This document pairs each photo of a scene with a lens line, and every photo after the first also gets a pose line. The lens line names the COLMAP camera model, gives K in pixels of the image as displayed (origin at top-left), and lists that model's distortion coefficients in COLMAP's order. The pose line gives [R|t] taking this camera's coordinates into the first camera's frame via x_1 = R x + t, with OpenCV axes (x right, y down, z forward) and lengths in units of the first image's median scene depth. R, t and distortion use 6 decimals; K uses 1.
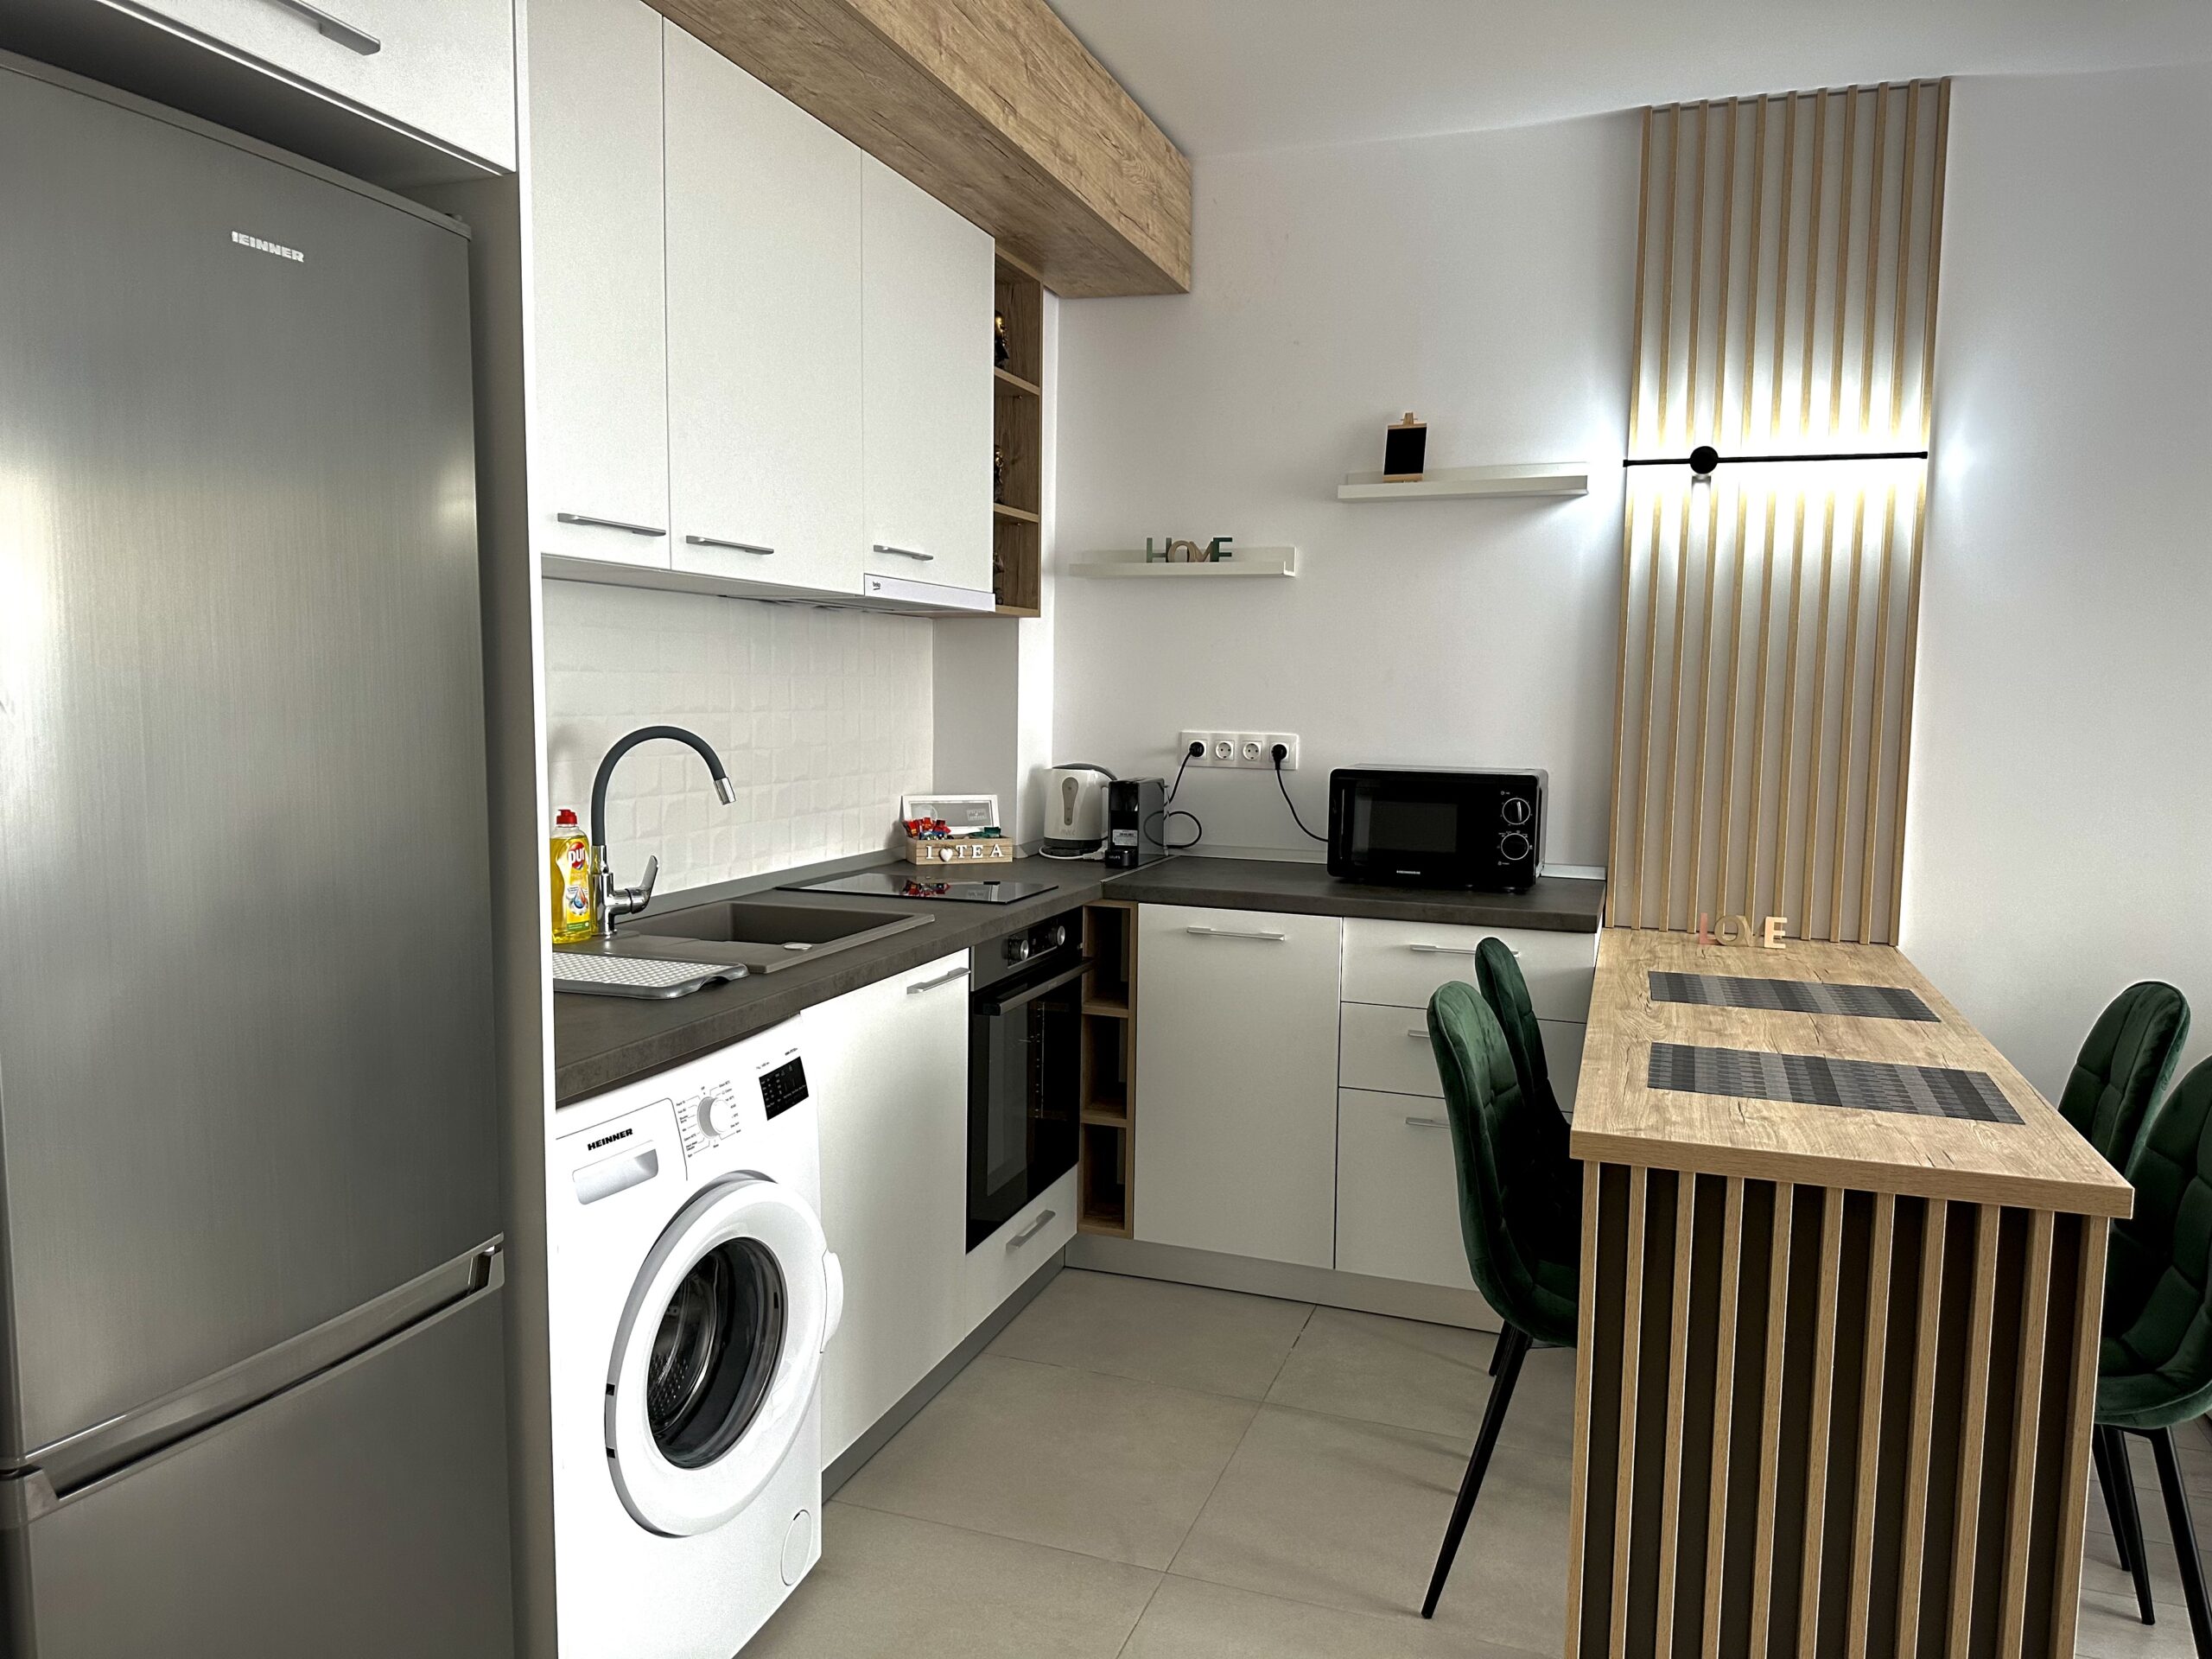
lens RADIAL K [[1546.7, 0, 1106.0], [0, 1546.7, 829.5], [0, 0, 1]] dist [0.125386, -0.219423]
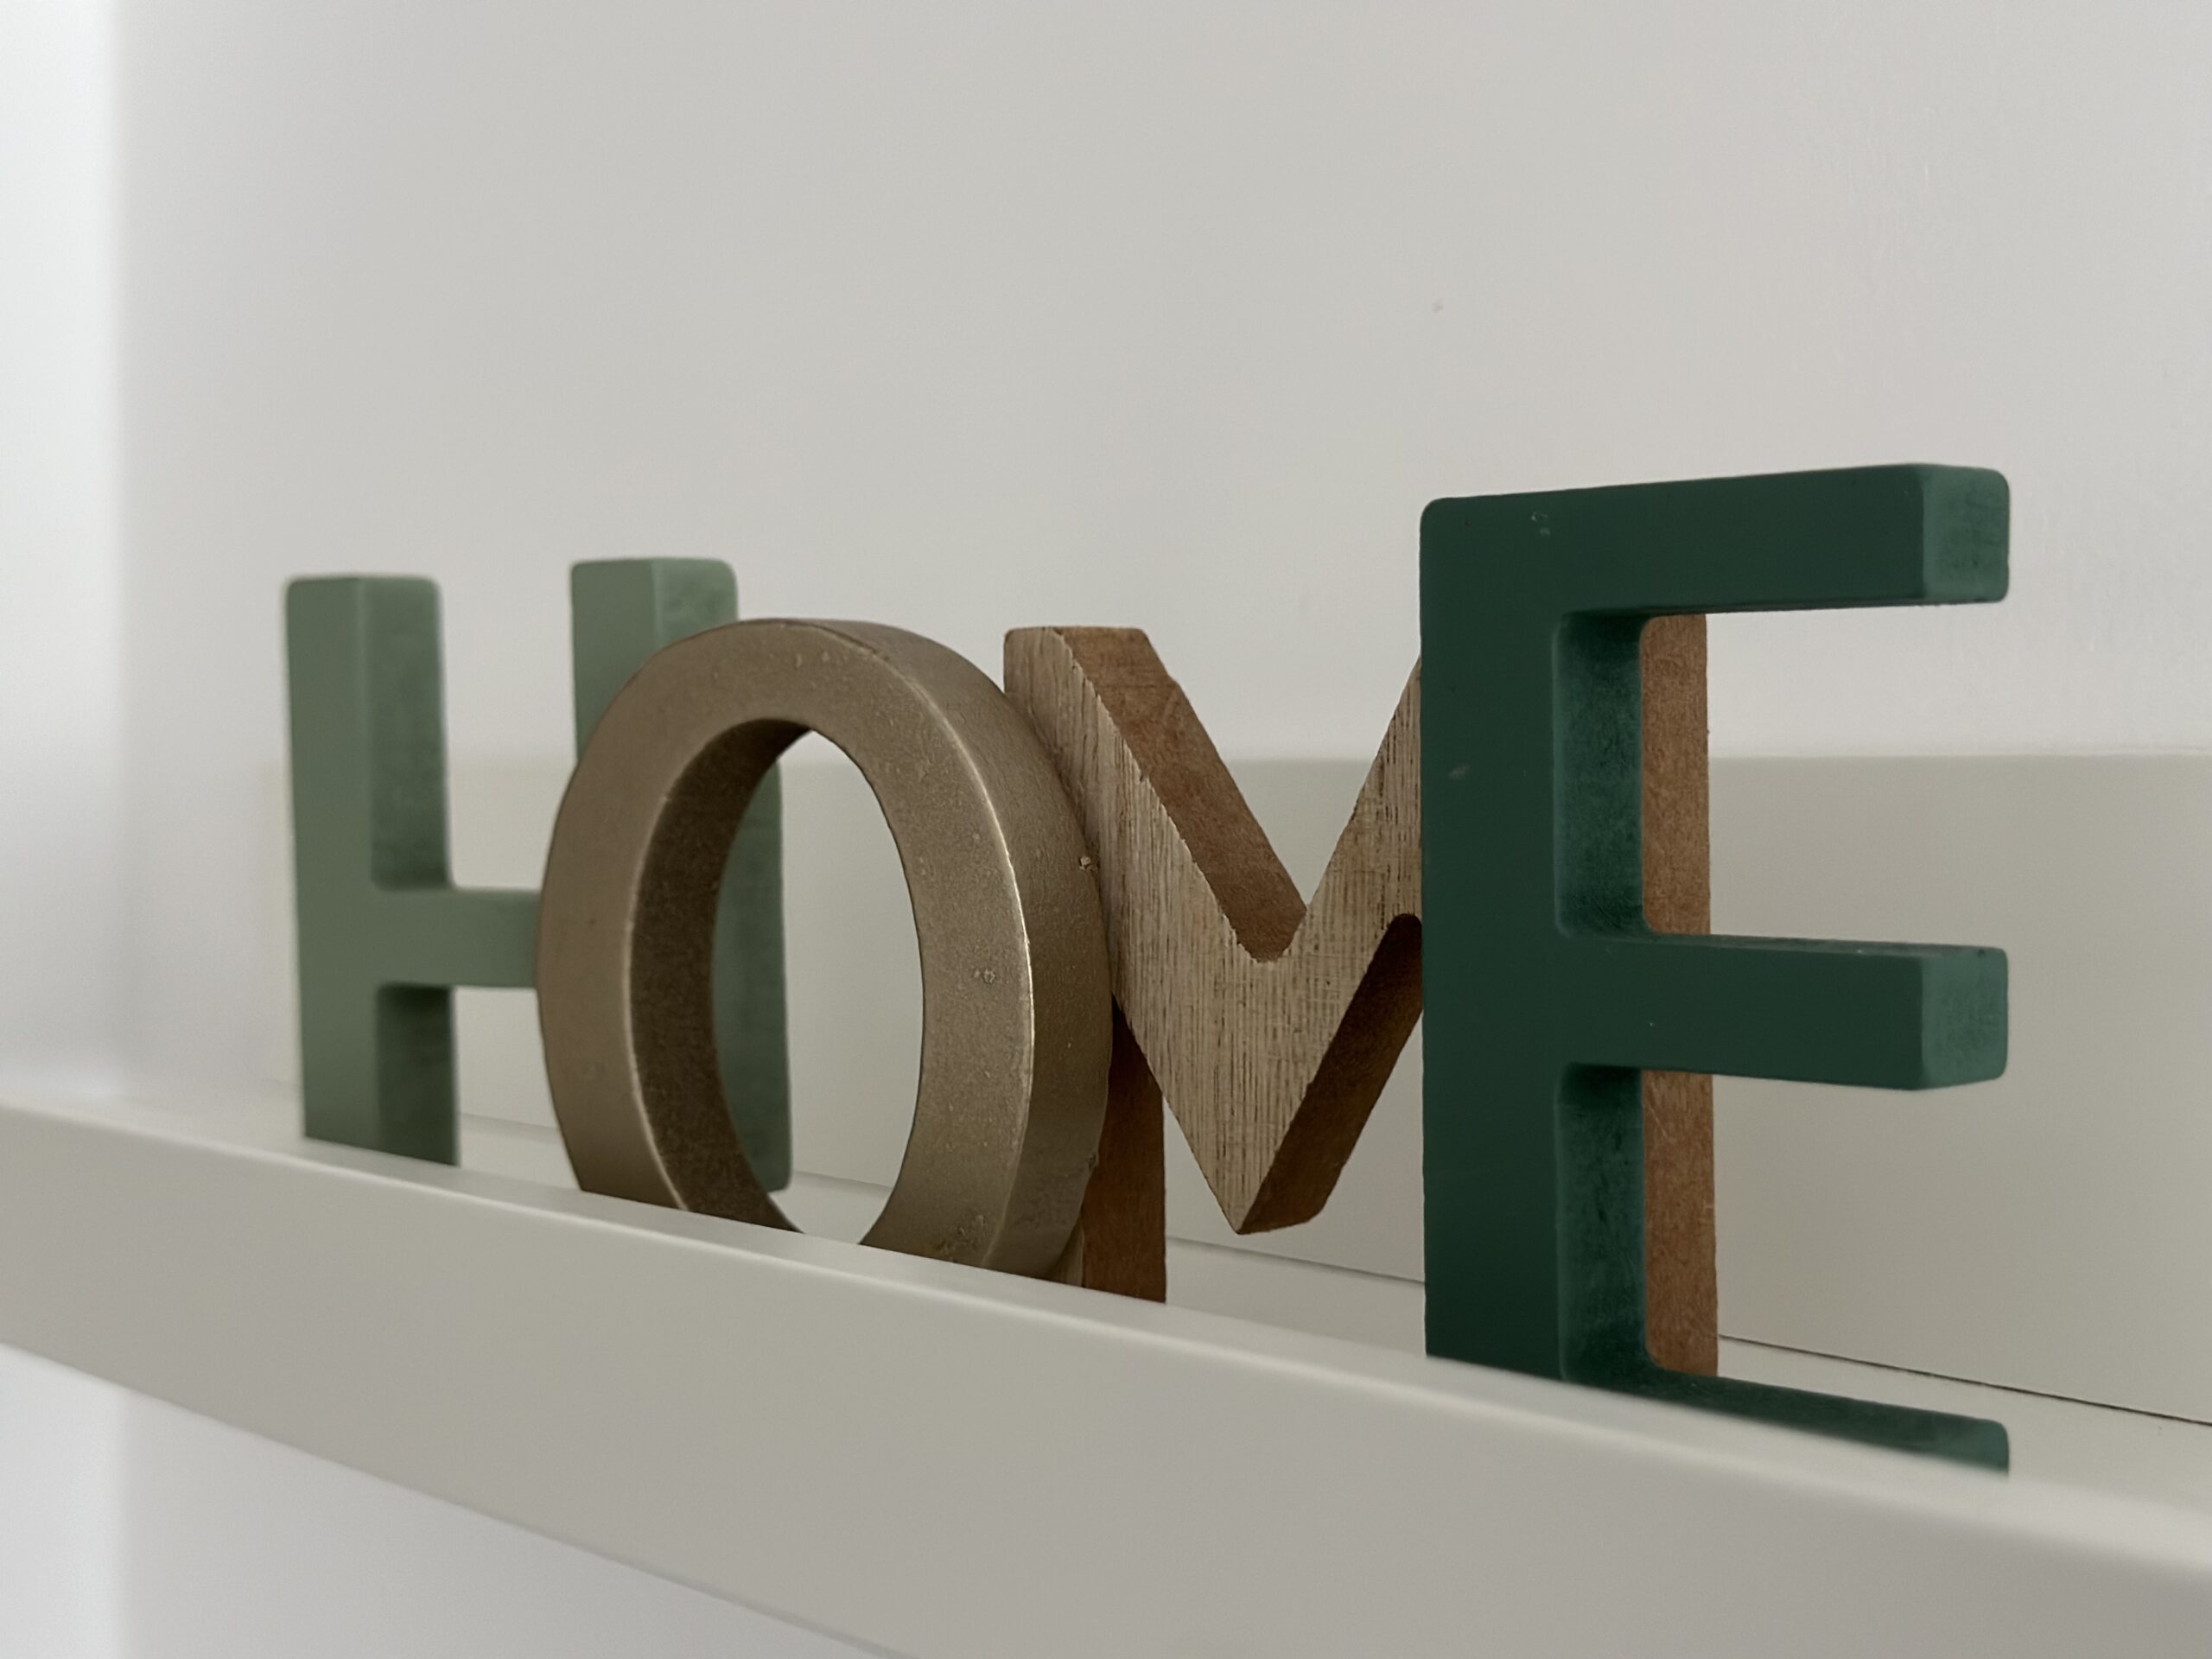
lens RADIAL K [[3106.2, 0, 1106.0], [0, 3106.2, 829.5], [0, 0, 1]] dist [0.131456, 0.006330]
pose [[0.857833, -0.014515, -0.513724, 0.111600], [-0.017322, 0.998217, -0.057129, -0.202943], [0.513637, 0.057906, 0.856051, 1.077432]]
